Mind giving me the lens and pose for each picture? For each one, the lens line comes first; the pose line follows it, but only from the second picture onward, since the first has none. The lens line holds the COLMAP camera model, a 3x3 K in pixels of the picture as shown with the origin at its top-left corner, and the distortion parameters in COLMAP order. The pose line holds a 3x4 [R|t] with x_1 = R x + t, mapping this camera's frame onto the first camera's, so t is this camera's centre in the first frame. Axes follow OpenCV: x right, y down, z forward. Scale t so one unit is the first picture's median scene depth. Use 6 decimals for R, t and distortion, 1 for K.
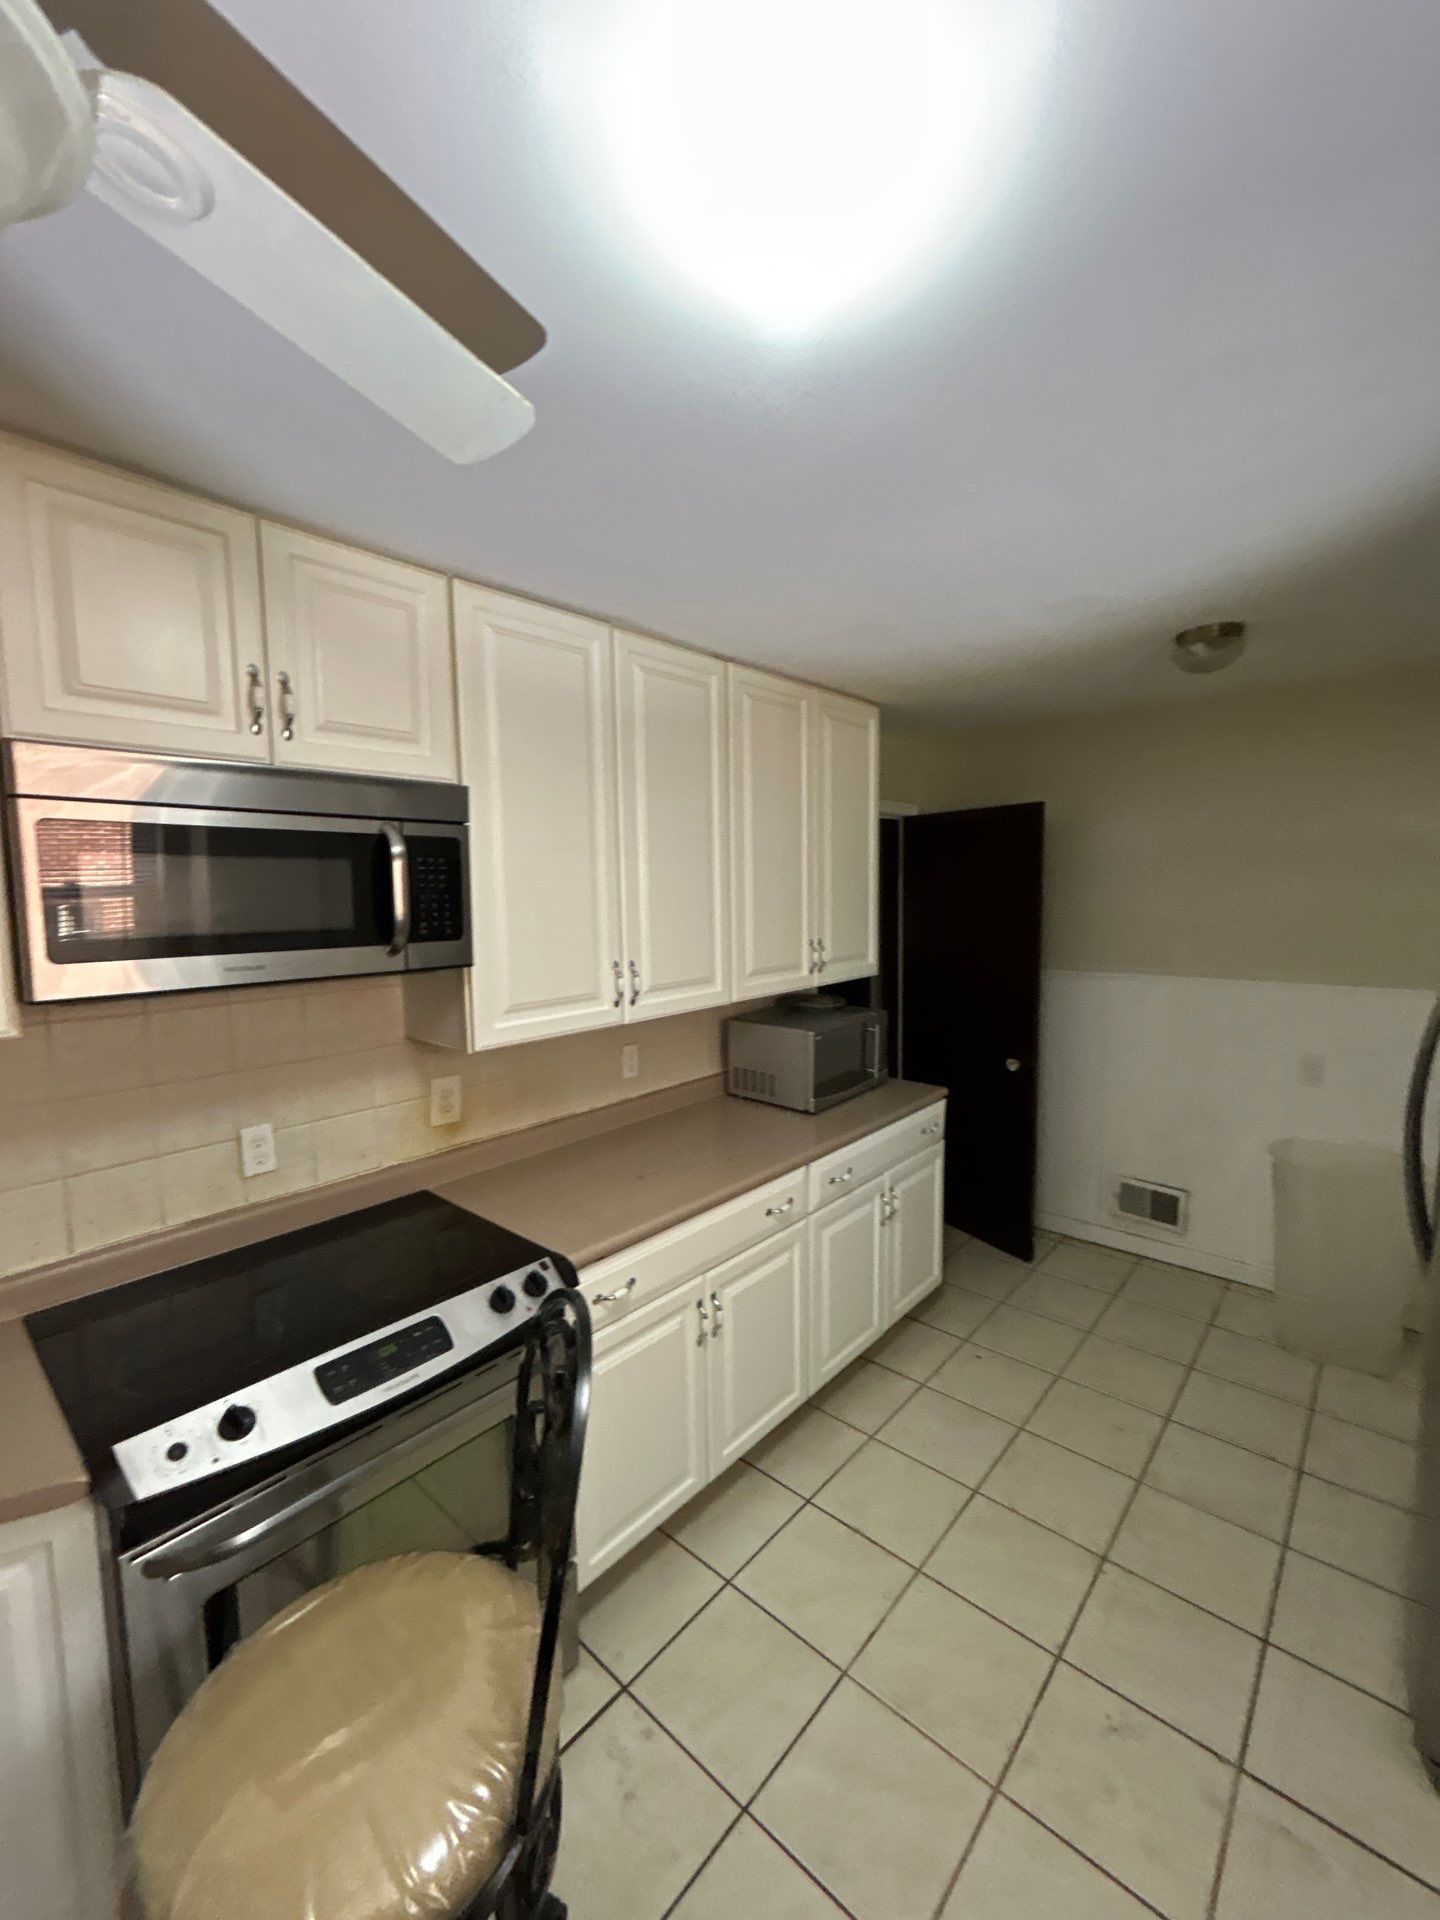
lens RADIAL K [[783.7, 0, 725.8], [0, 783.7, 954.4], [0, 0, 1]] dist [-0.002868, -0.000034]
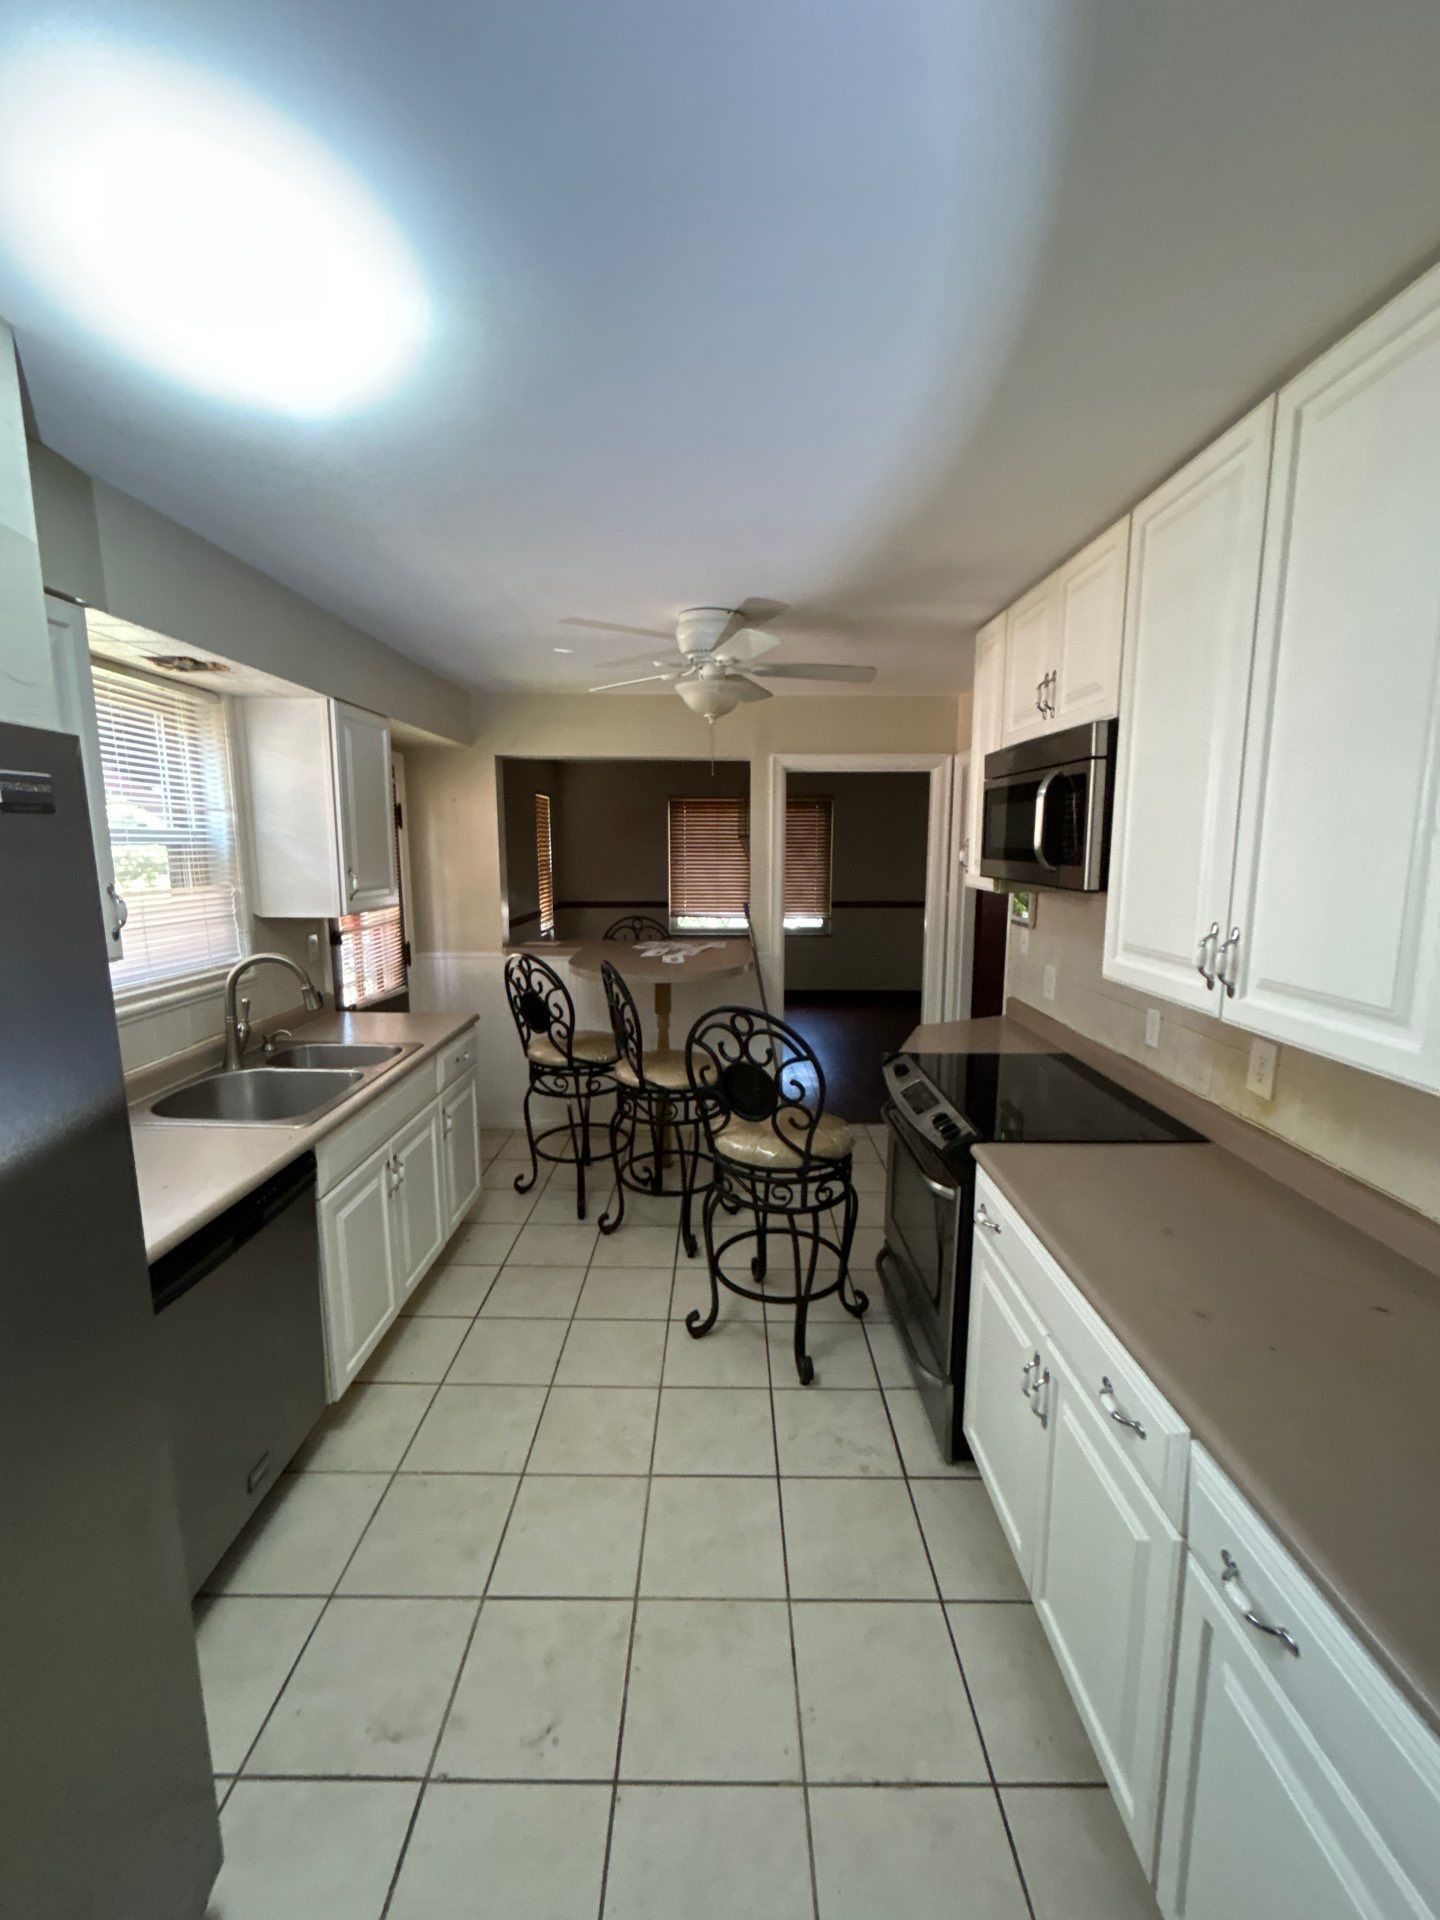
lens RADIAL K [[783.7, 0, 715.0], [0, 783.7, 959.4], [0, 0, 1]] dist [-0.002868, -0.000034]
pose [[-0.757136, 0.109331, -0.644043, 0.576469], [-0.045553, 0.974659, 0.219009, -0.080882], [0.651667, 0.195158, -0.732969, 1.111328]]
